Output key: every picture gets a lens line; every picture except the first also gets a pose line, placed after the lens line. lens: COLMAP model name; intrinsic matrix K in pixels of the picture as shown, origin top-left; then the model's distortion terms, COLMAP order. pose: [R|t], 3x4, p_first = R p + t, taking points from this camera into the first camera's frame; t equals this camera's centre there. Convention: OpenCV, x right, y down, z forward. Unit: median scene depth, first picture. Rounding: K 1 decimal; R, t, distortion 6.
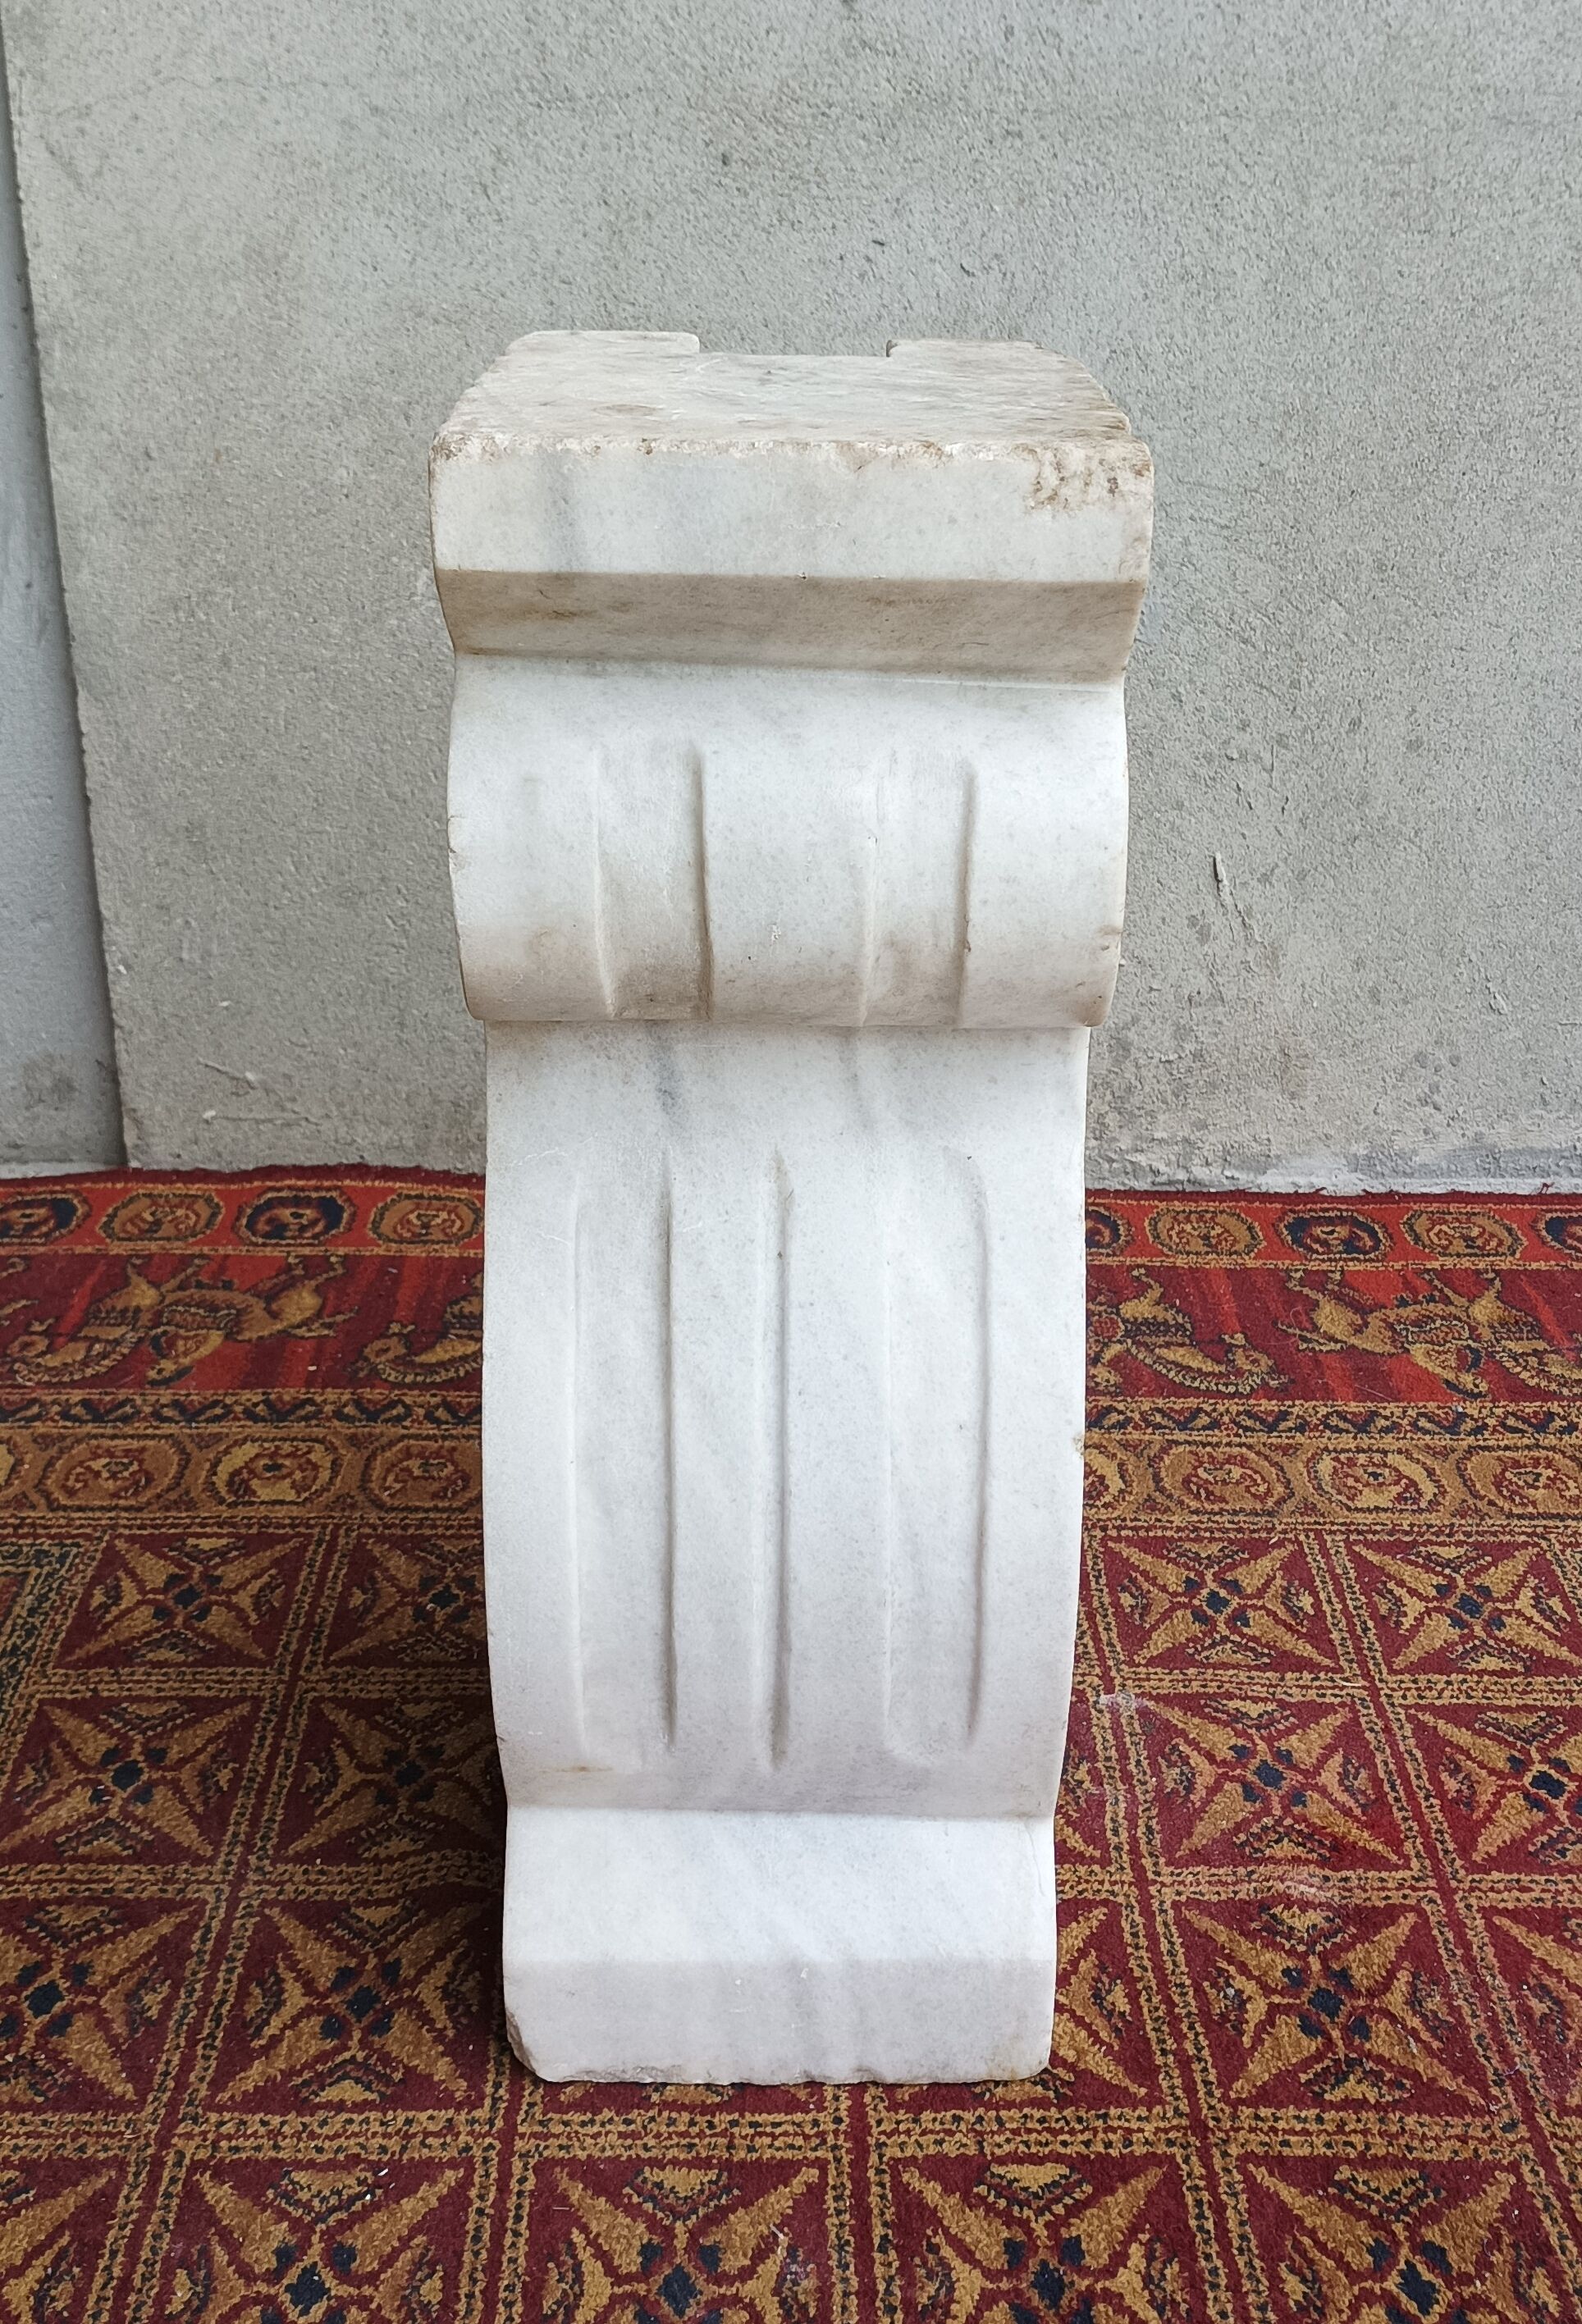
lens RADIAL K [[2454.6, 0, 839.0], [0, 2454.6, 1075.1], [0, 0, 1]] dist [0.035013, -0.054950]
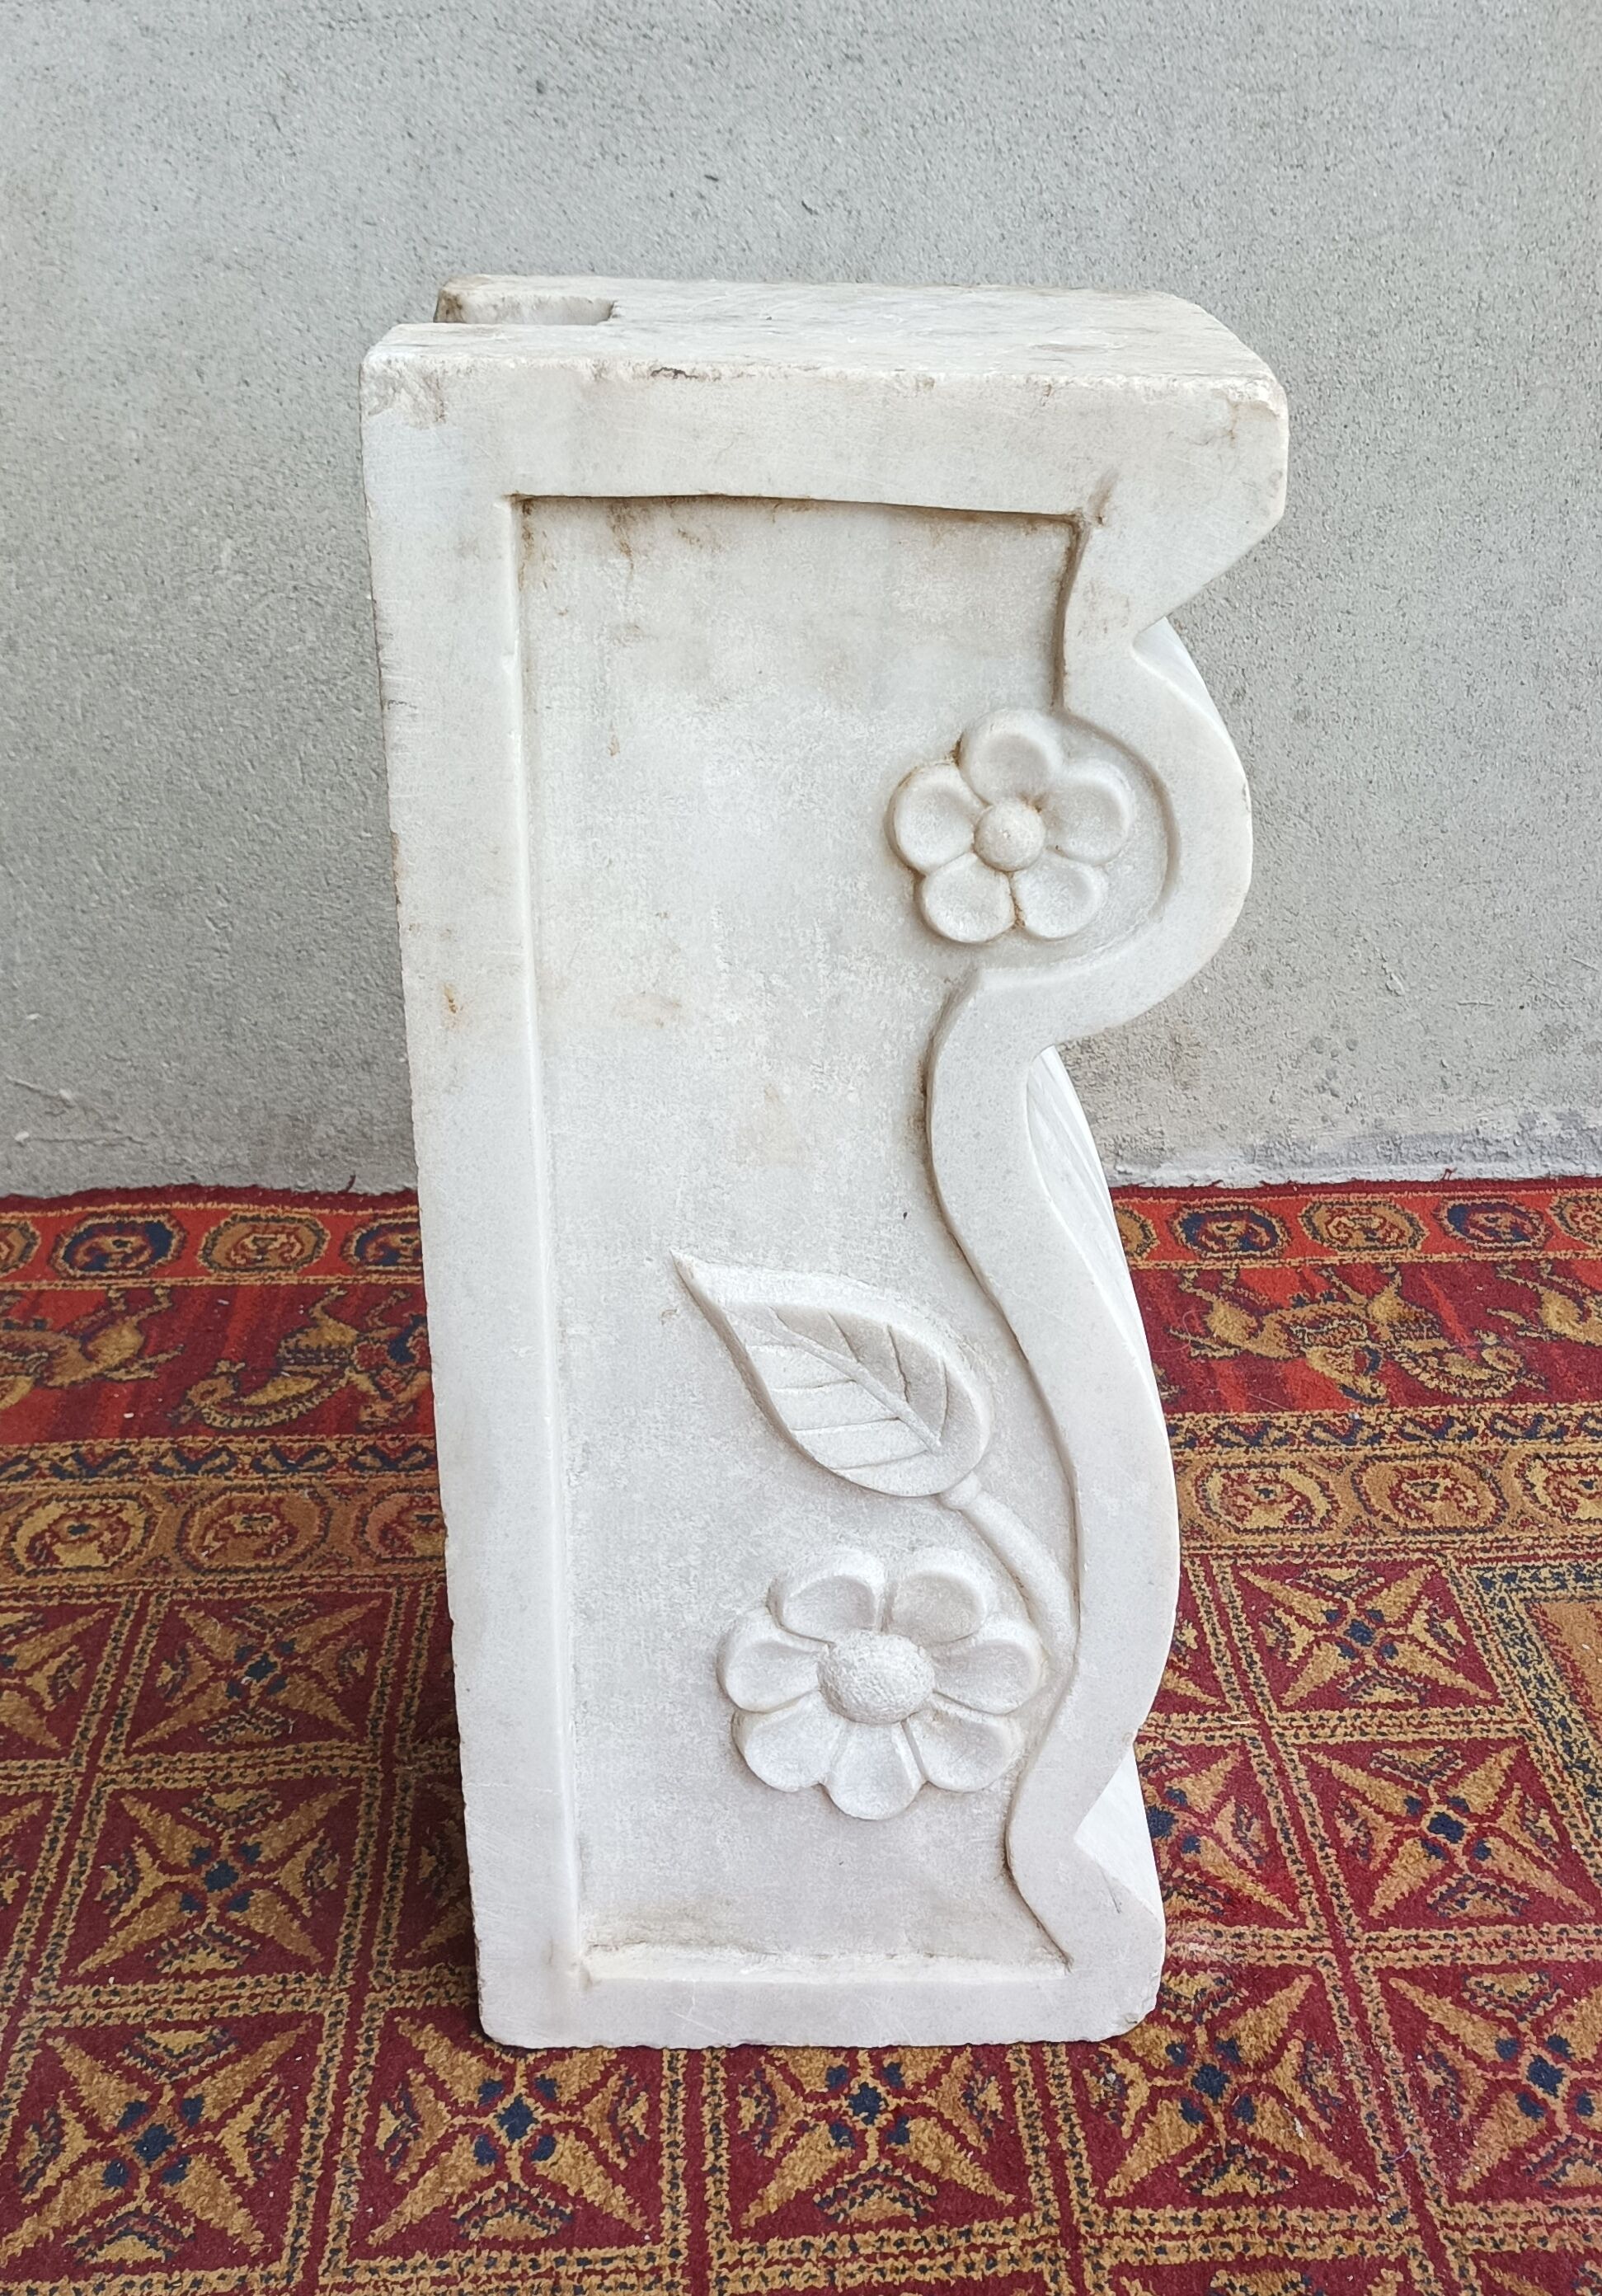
lens RADIAL K [[2461.0, 0, 940.9], [0, 2461.0, 1115.2], [0, 0, 1]] dist [0.048495, -0.091901]
pose [[0.997669, -0.026563, 0.062864, 0.033751], [0.024494, 0.999140, 0.033454, -0.016464], [-0.063698, -0.031836, 0.997461, 0.059430]]
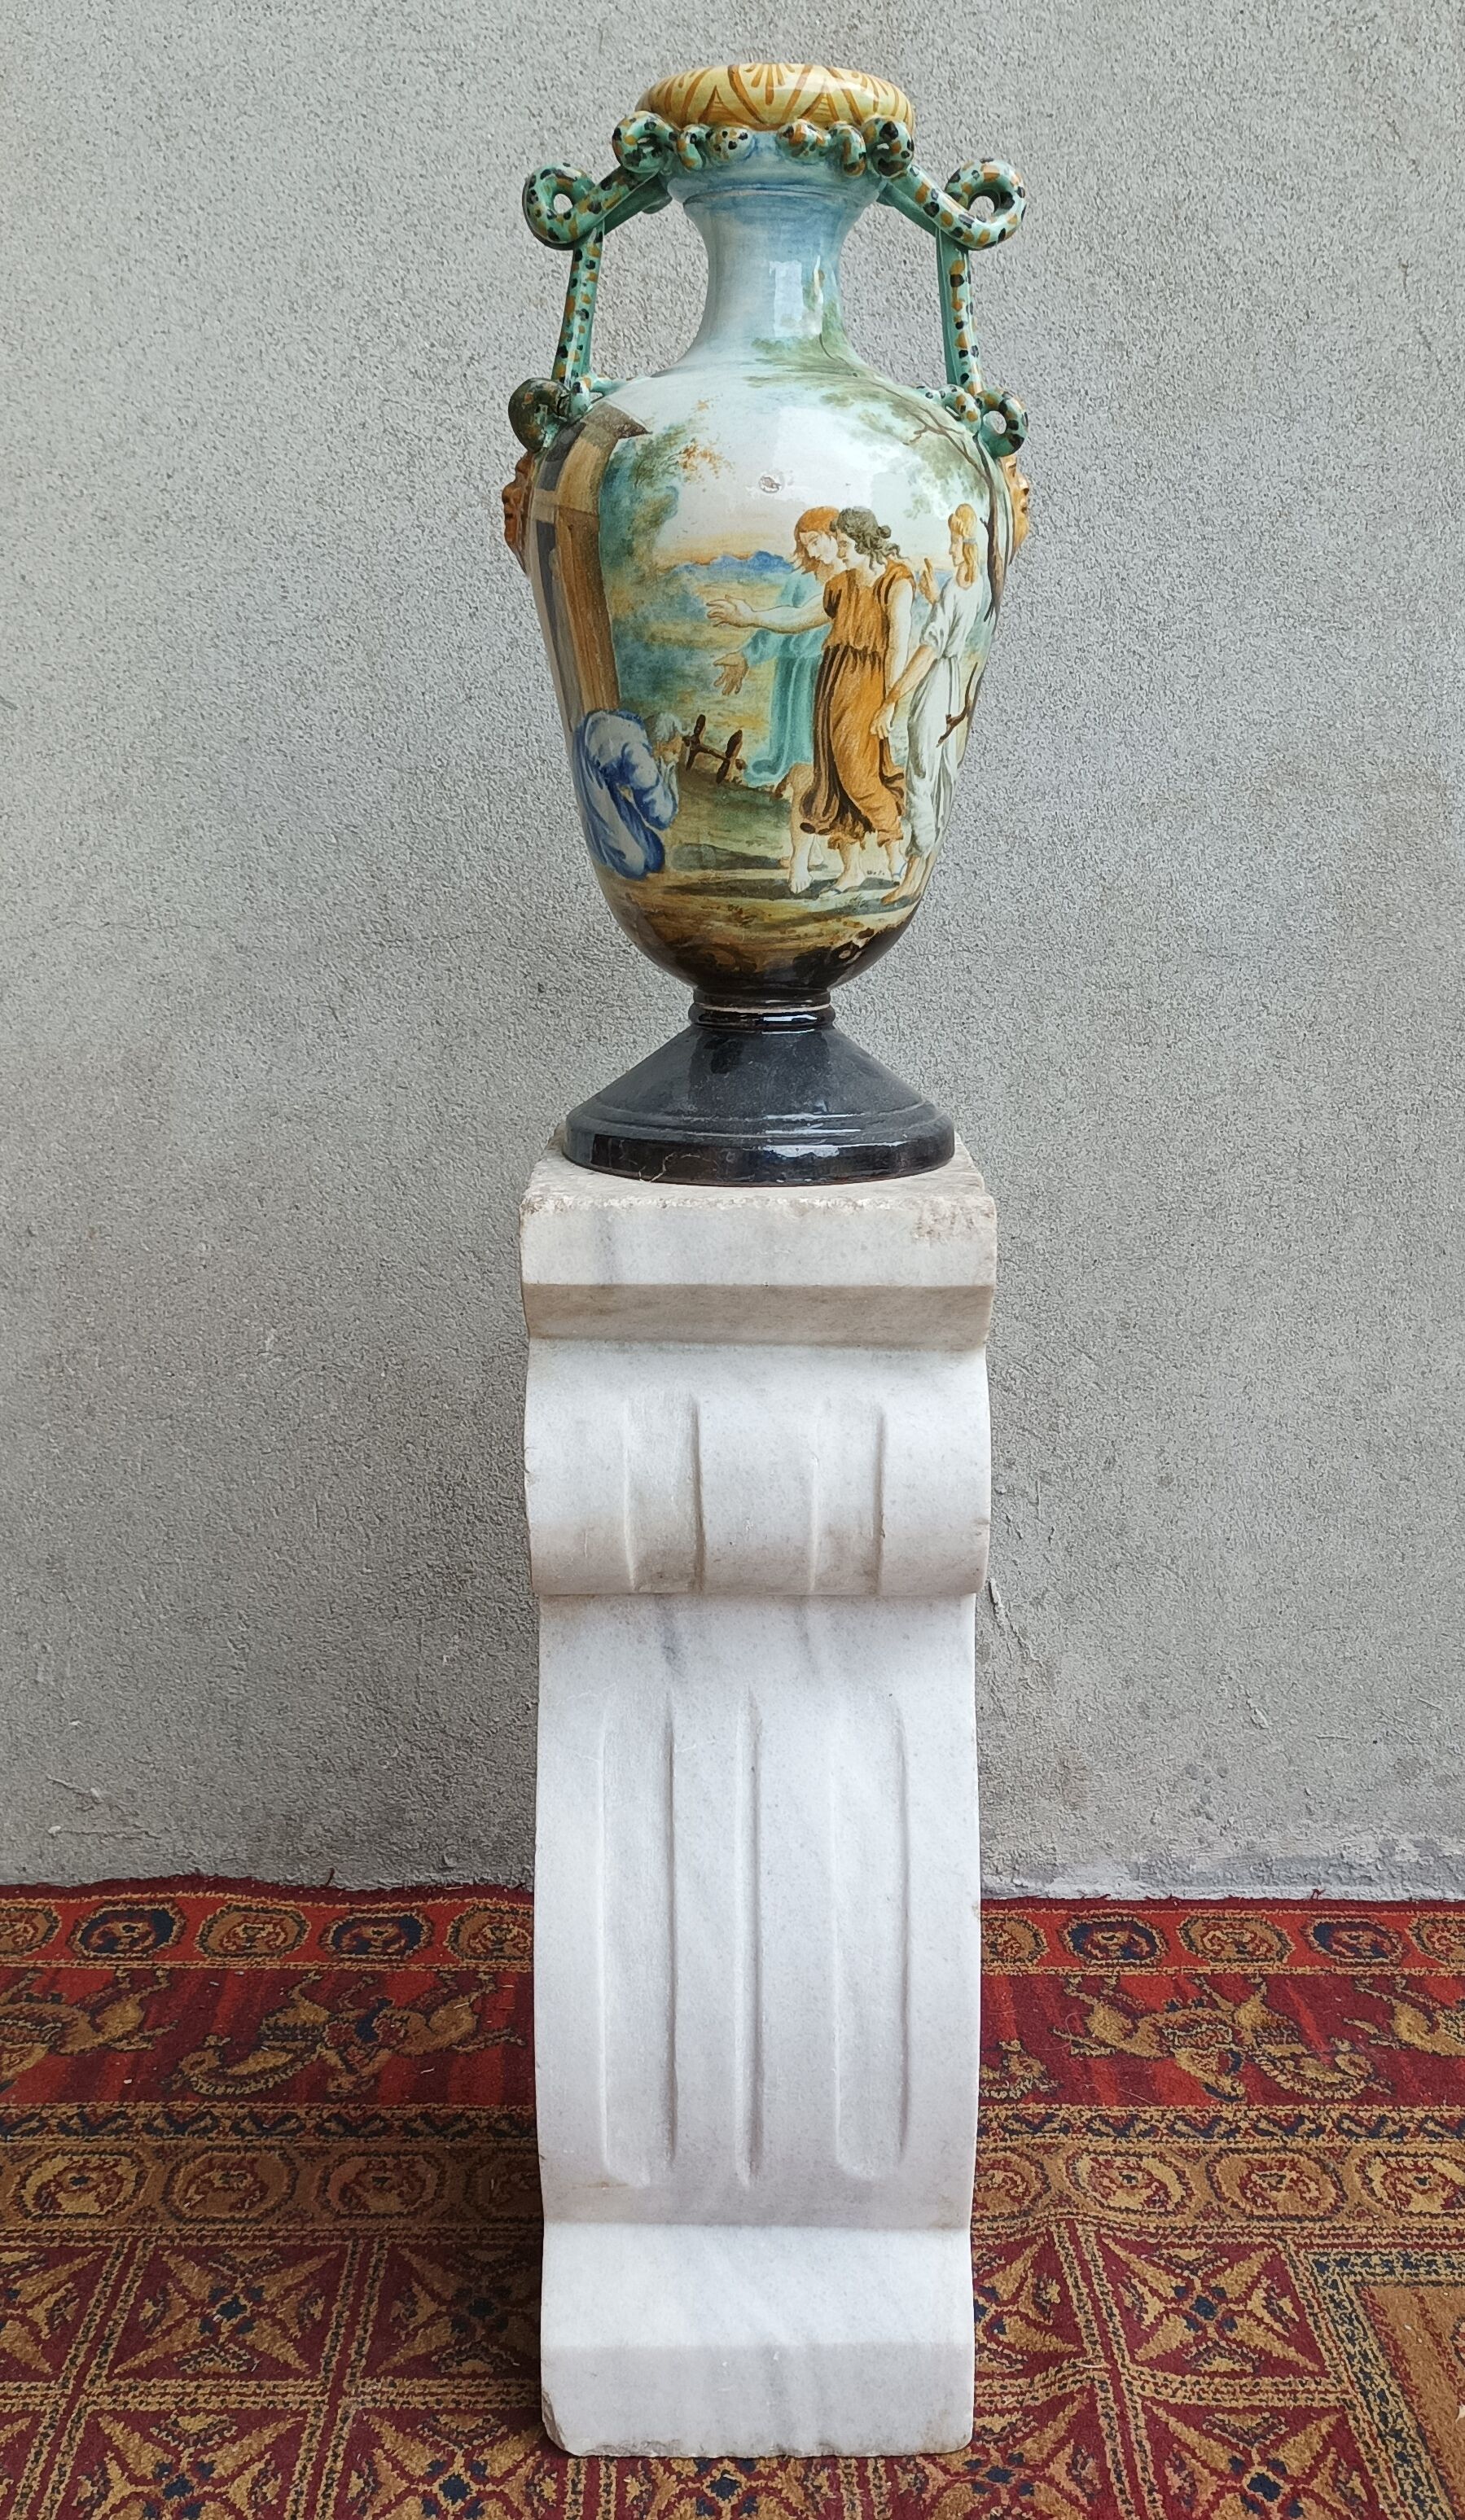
lens RADIAL K [[2445.5, 0, 798.2], [0, 2445.5, 1254.1], [0, 0, 1]] dist [0.046505, -0.034112]
pose [[0.999951, -0.002626, 0.009574, 0.062765], [0.004571, 0.977854, -0.209236, -0.004268], [-0.008813, 0.209269, 0.977818, -0.106605]]
